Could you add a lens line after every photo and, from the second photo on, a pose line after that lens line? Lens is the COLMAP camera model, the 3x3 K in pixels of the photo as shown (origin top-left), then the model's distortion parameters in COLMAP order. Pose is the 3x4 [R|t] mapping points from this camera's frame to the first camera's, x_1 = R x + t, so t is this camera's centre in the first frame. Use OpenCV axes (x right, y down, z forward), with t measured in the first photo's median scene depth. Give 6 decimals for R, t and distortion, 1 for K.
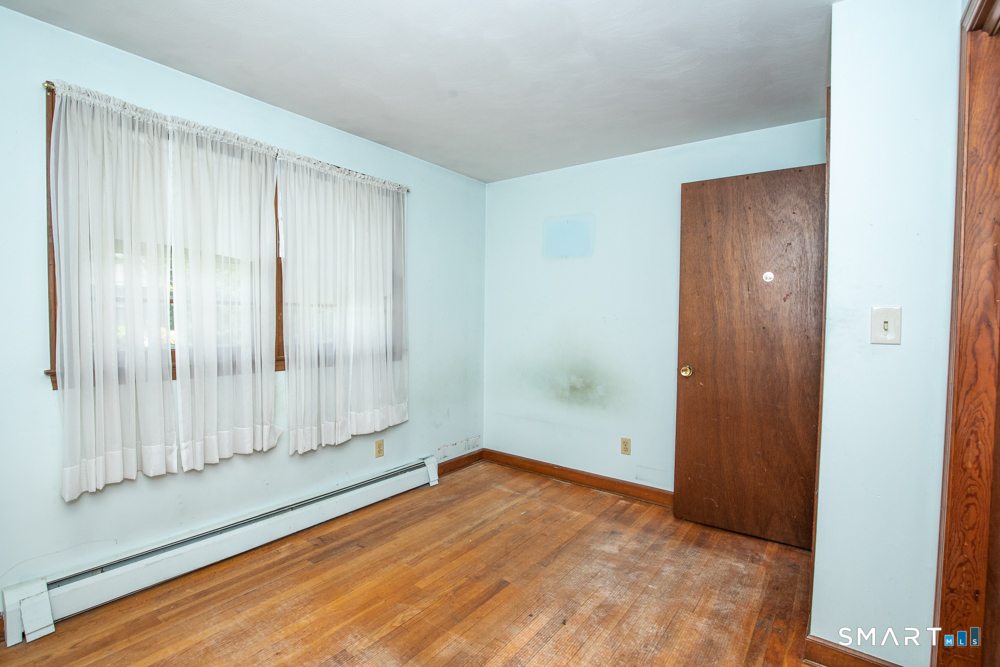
lens RADIAL K [[458.6, 0, 504.5], [0, 458.6, 332.4], [0, 0, 1]] dist [-0.034117, 0.006105]
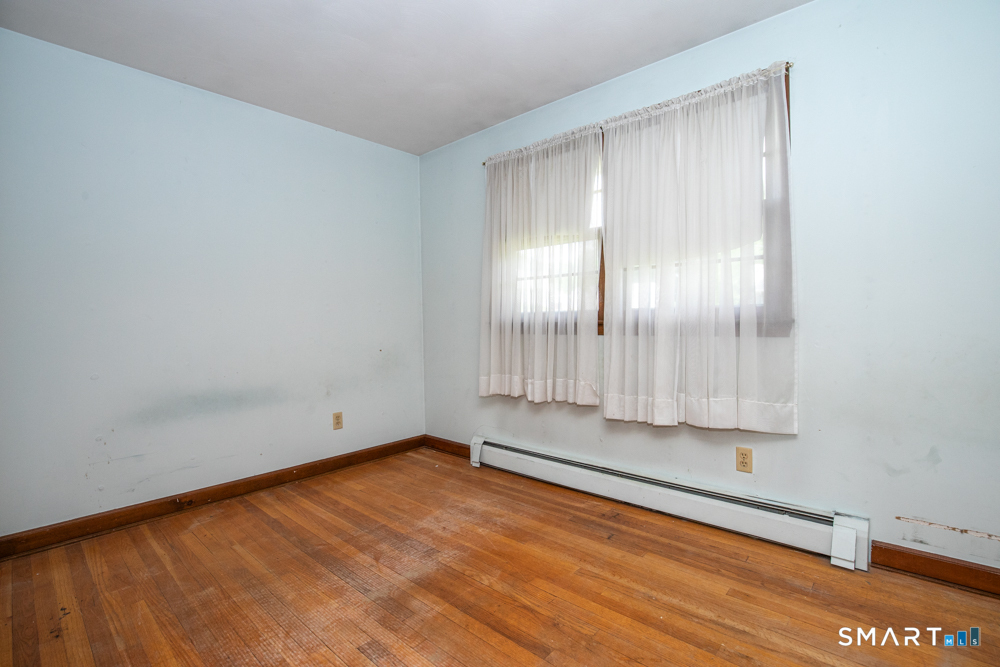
lens RADIAL K [[458.6, 0, 504.5], [0, 458.6, 332.4], [0, 0, 1]] dist [-0.034117, 0.006105]
pose [[-0.077833, 0.014734, -0.996858, 0.569582], [-0.019725, 0.999672, 0.016316, 0.066365], [0.996771, 0.020933, -0.077516, 0.858592]]
